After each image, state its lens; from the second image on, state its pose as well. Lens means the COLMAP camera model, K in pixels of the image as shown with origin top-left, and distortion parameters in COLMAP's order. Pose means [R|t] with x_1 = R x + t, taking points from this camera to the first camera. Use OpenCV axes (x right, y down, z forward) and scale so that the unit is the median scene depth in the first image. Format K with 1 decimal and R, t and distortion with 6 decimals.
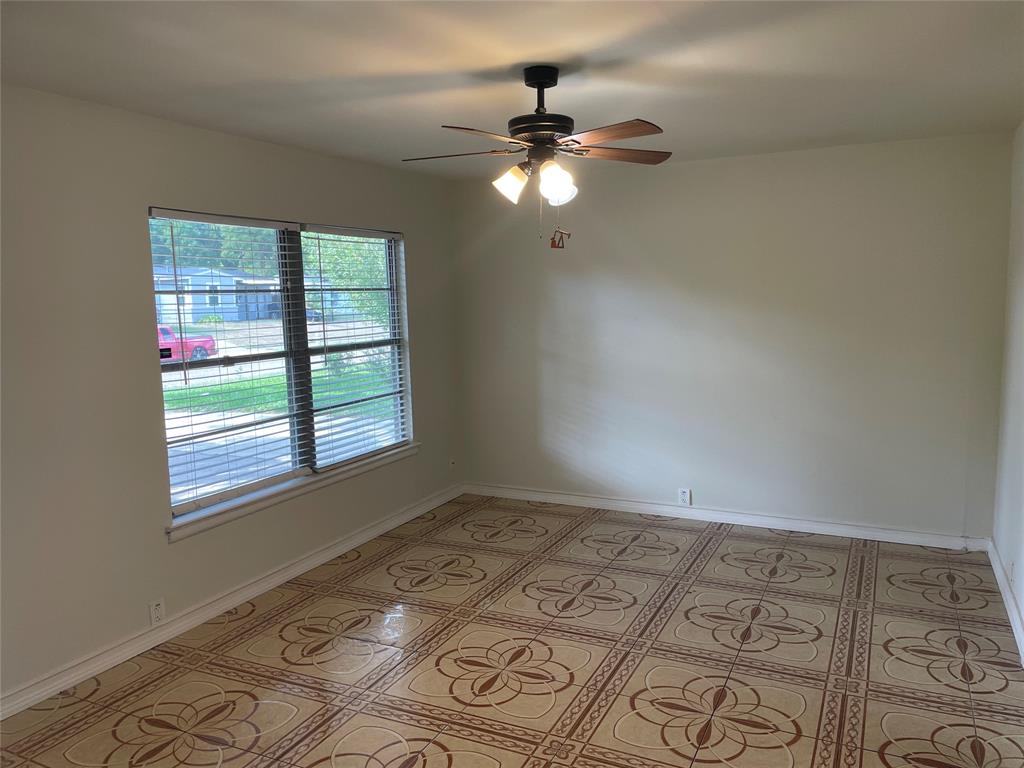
lens RADIAL K [[783.6, 0, 517.9], [0, 783.6, 379.1], [0, 0, 1]] dist [0.092942, -0.132312]
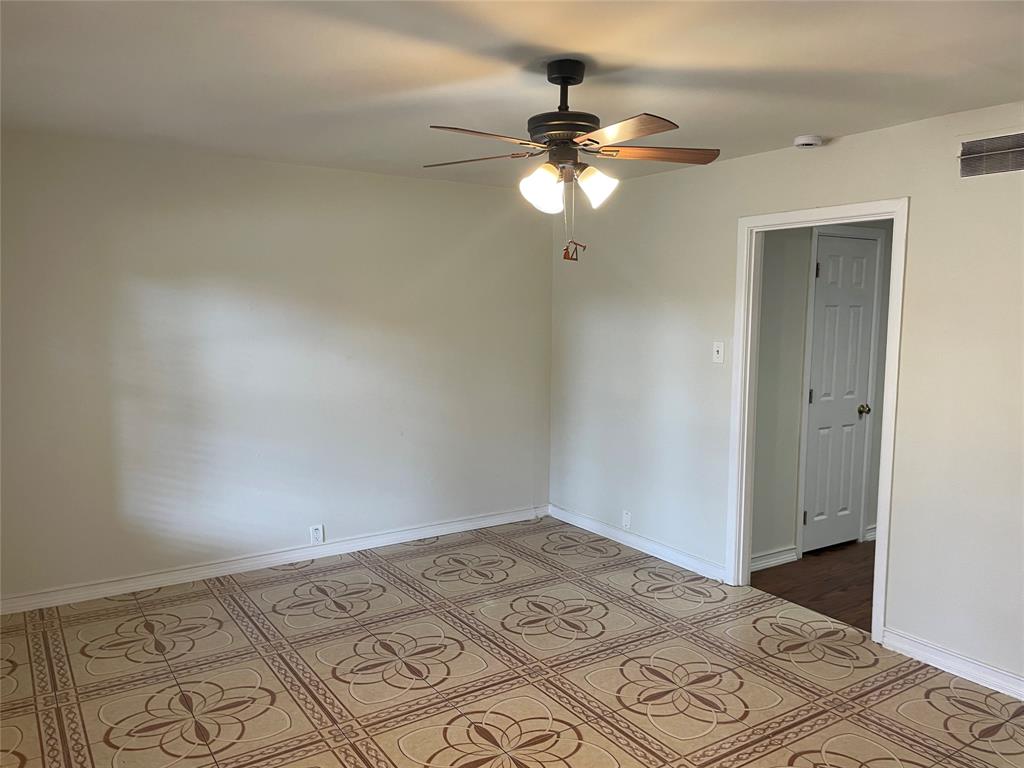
lens RADIAL K [[783.6, 0, 517.9], [0, 783.6, 379.1], [0, 0, 1]] dist [0.092942, -0.132312]
pose [[0.508843, -0.061337, 0.858671, -0.511010], [0.082982, 0.996308, 0.021994, -0.033814], [-0.856850, 0.060063, 0.512055, 0.380252]]
